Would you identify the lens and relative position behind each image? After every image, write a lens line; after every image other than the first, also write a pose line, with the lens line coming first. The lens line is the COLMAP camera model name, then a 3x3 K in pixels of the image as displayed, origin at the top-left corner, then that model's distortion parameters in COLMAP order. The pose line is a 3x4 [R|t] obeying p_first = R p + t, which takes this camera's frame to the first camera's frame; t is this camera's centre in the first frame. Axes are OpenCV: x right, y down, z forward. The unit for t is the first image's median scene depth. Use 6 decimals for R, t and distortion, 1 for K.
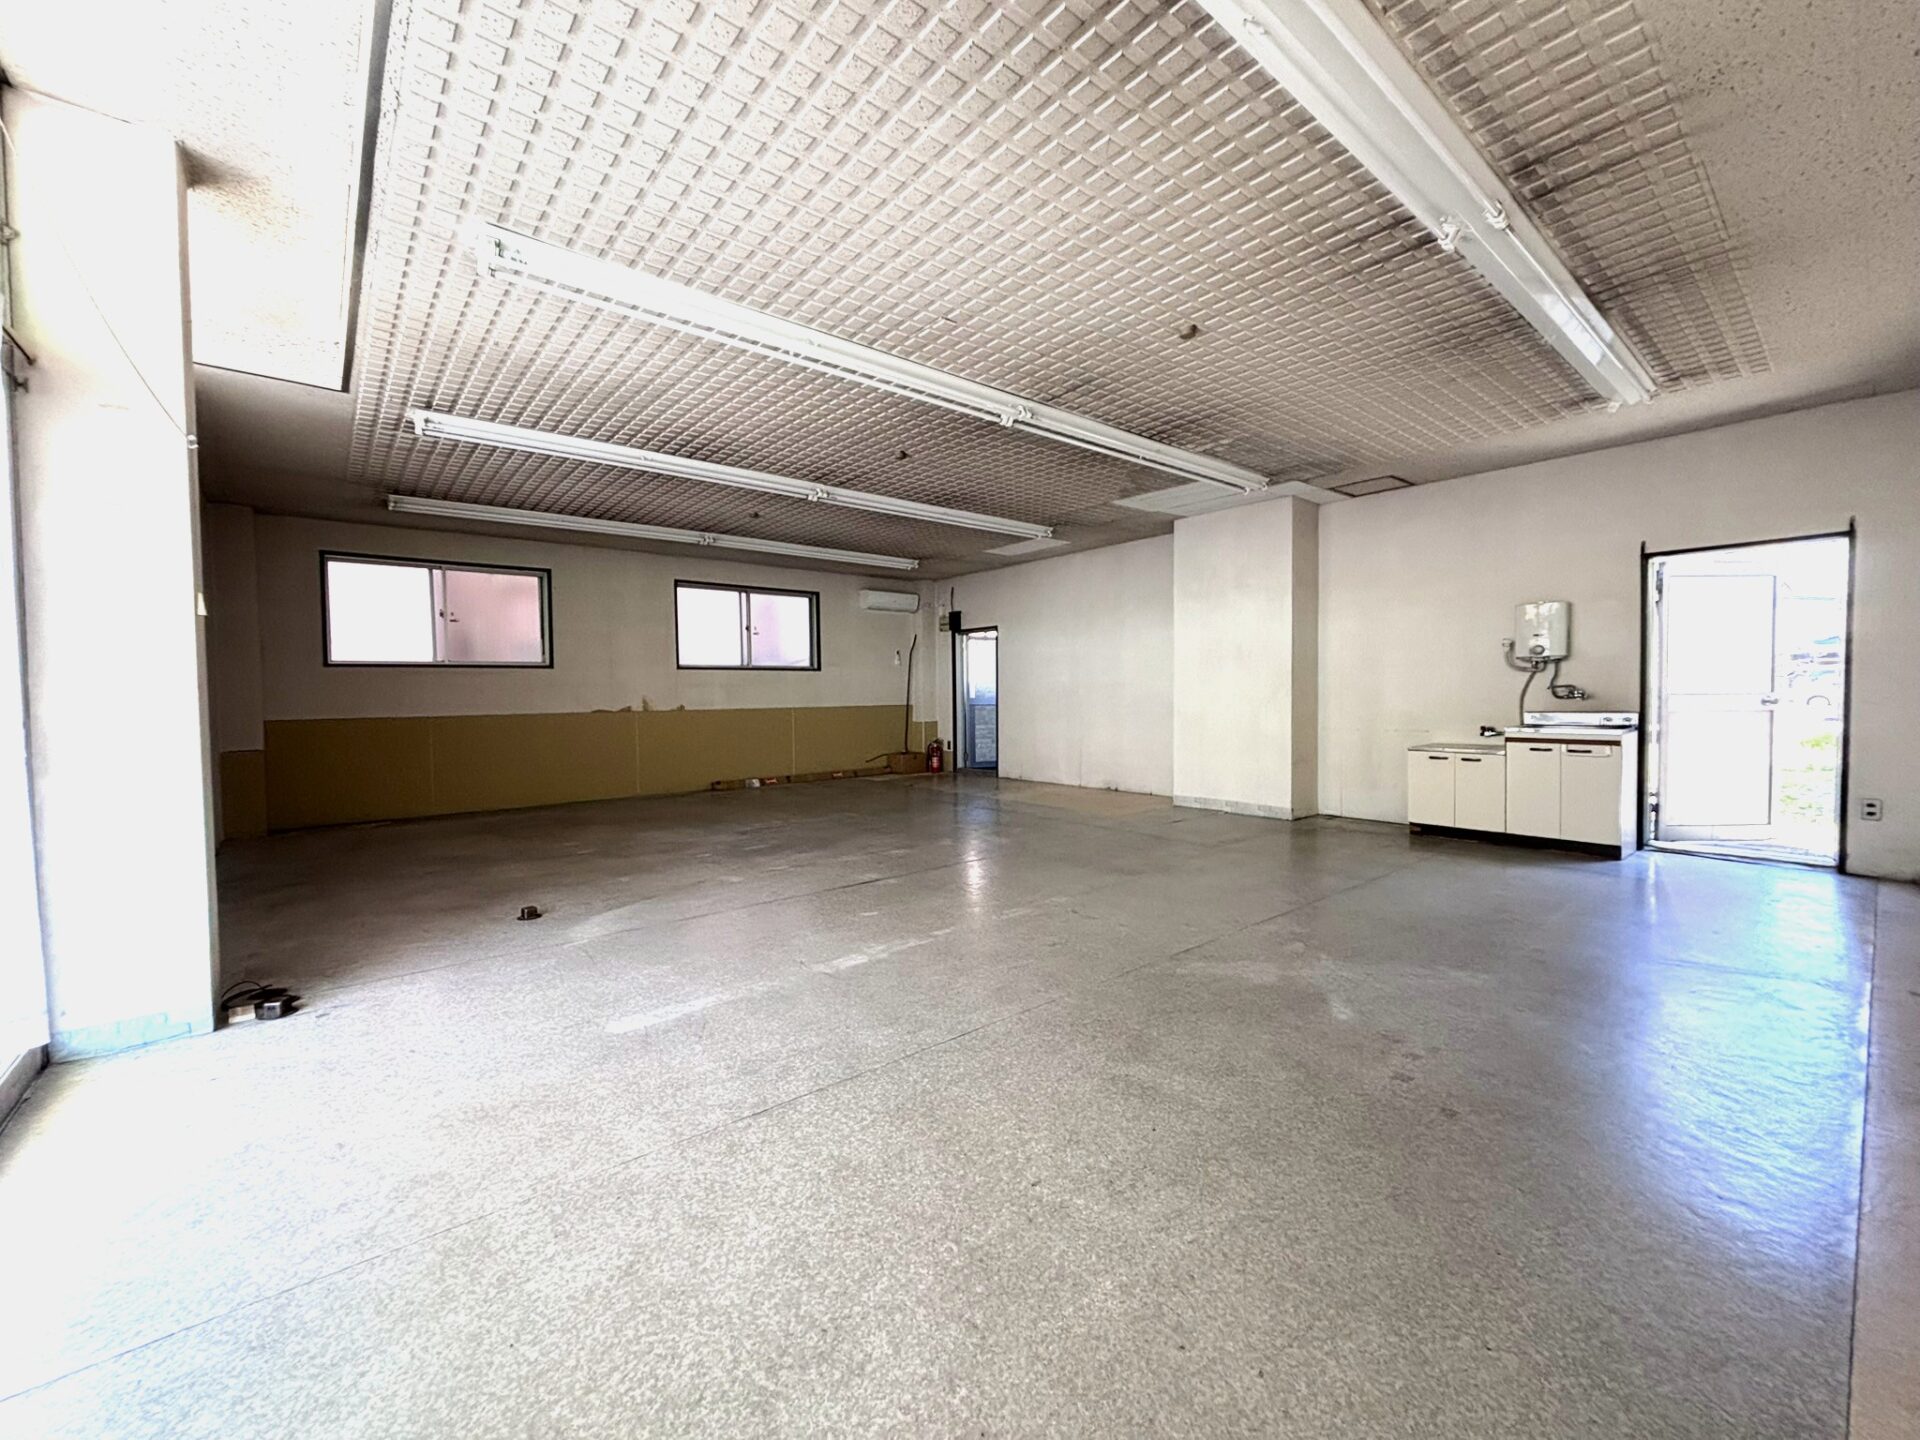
lens RADIAL K [[771.2, 0, 960.0], [0, 771.2, 720.0], [0, 0, 1]] dist [-0.000855, -0.000070]
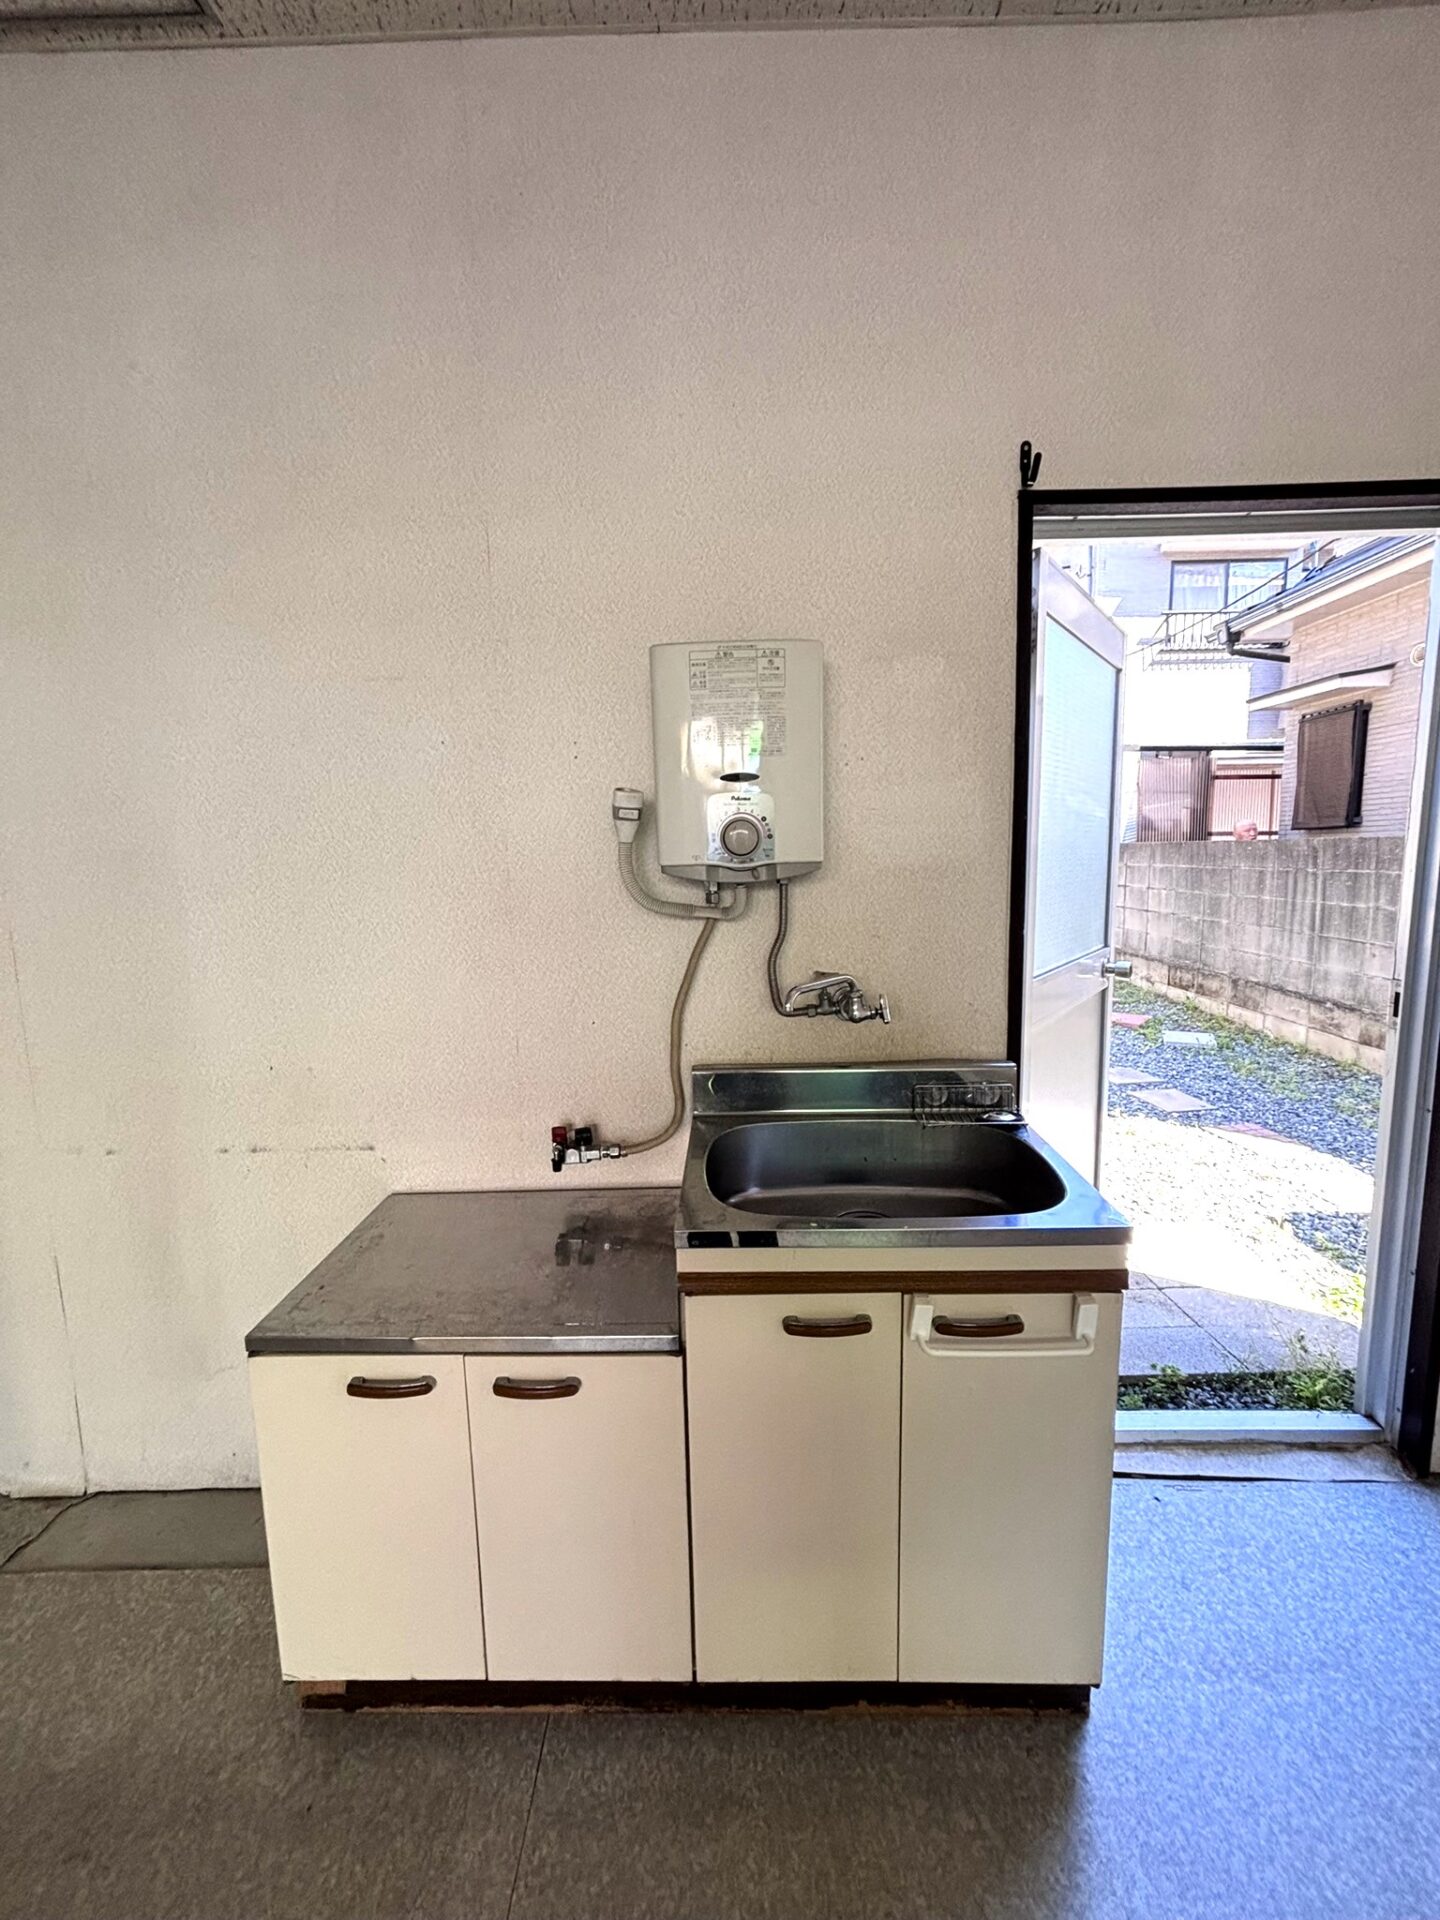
lens RADIAL K [[769.3, 0, 720.0], [0, 769.3, 960.0], [0, 0, 1]] dist [0.000009, -0.000351]
pose [[0.653281, -0.095488, 0.751070, 0.559857], [0.038966, 0.994941, 0.092601, -0.075576], [-0.756112, -0.031229, 0.653697, 0.846954]]
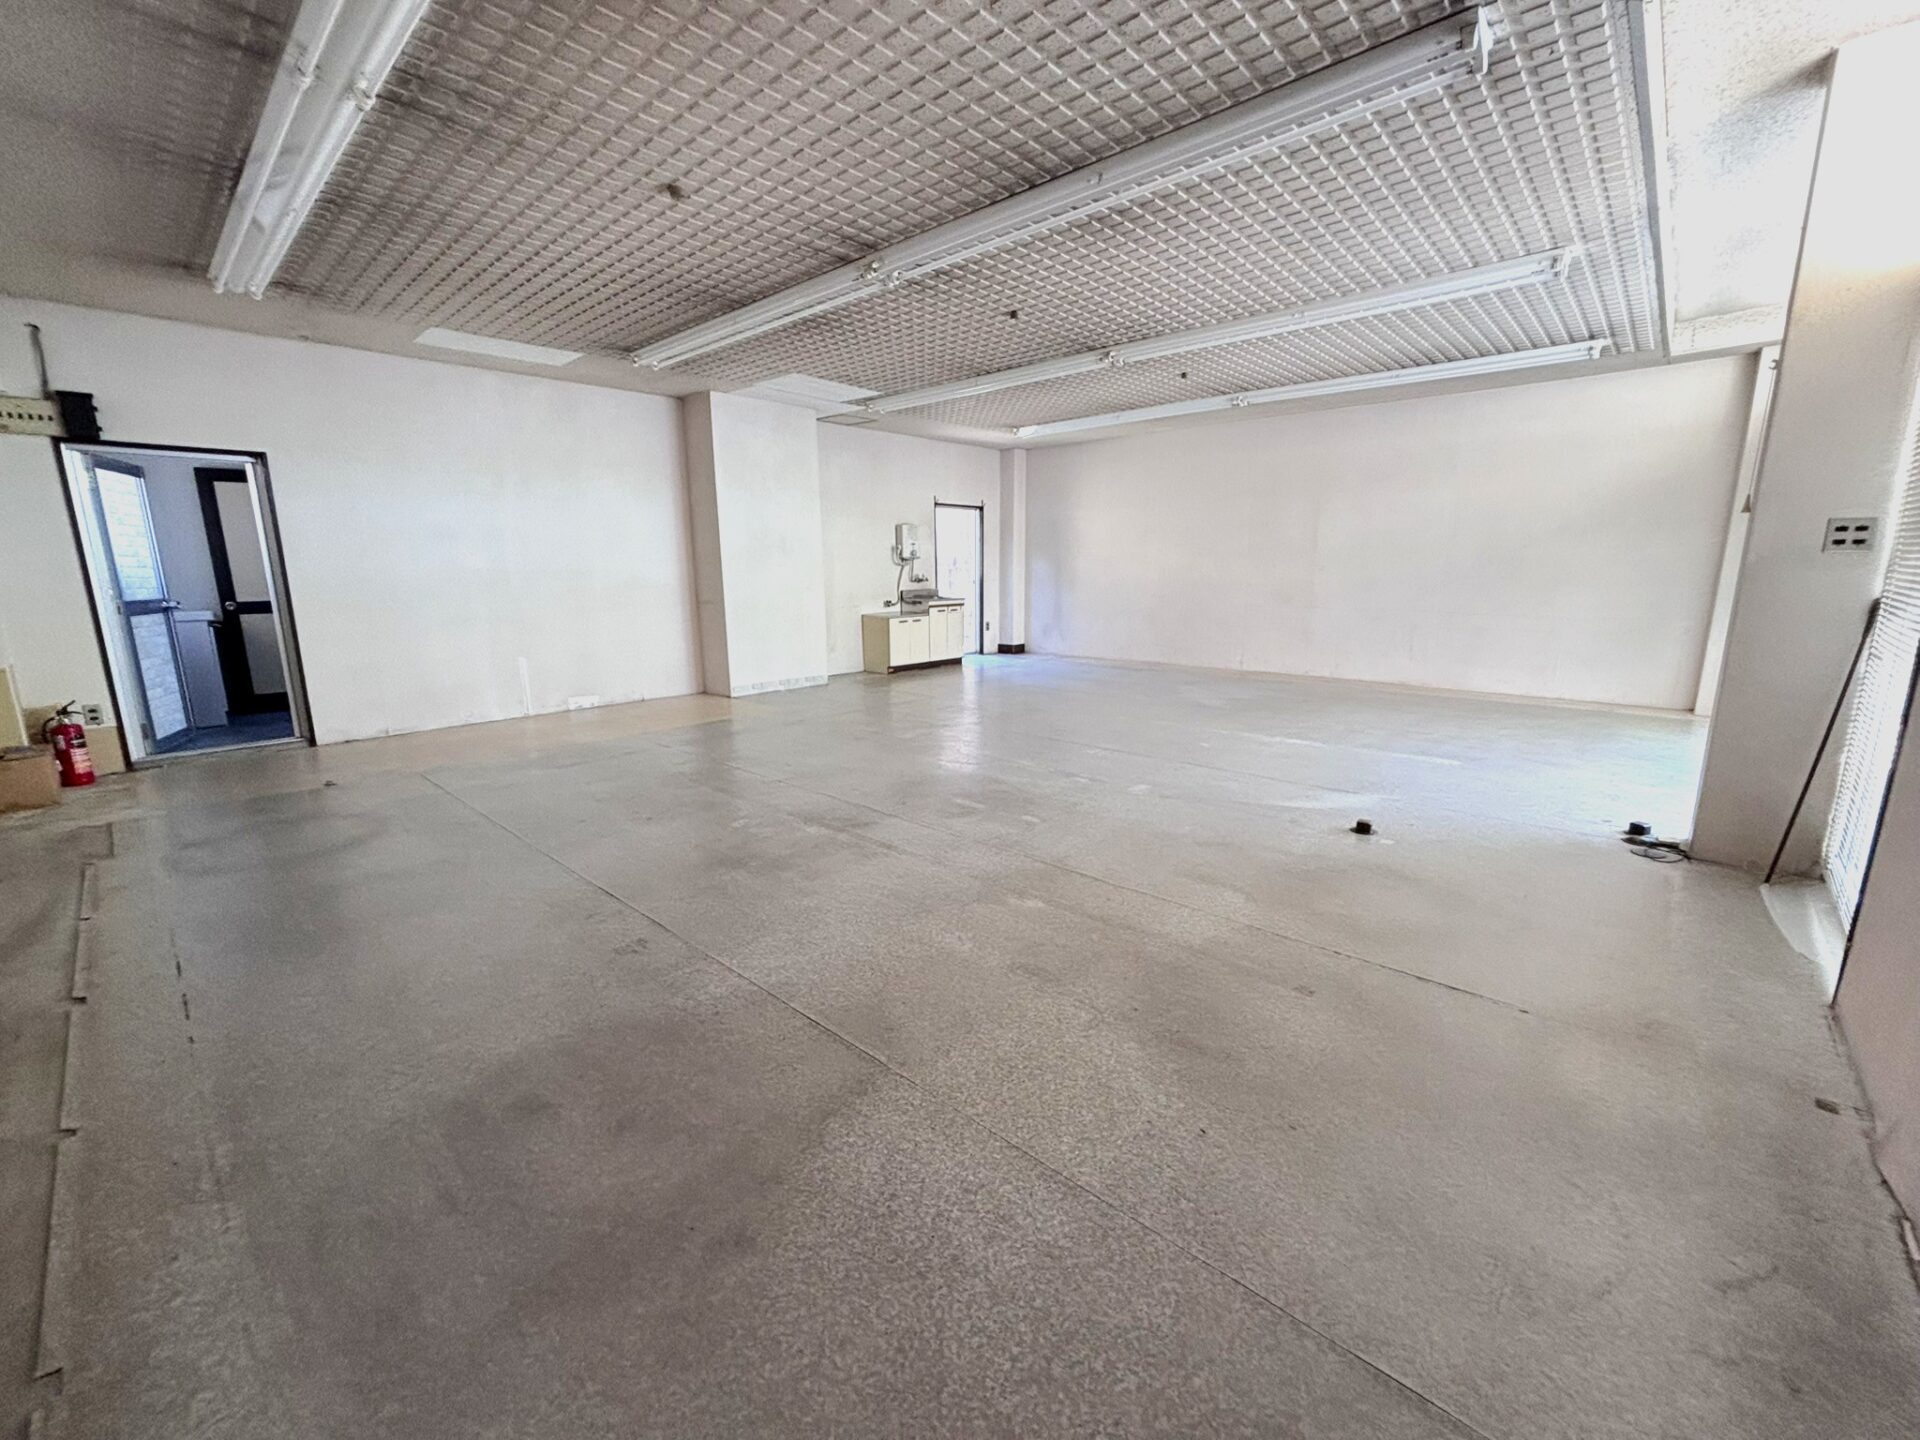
lens RADIAL K [[769.3, 0, 954.1], [0, 769.3, 726.8], [0, 0, 1]] dist [0.000009, -0.000351]
pose [[-0.134636, -0.188315, 0.972836, -0.987061], [0.042672, 0.979763, 0.195562, -0.044617], [-0.989976, 0.067842, -0.123876, 1.156517]]
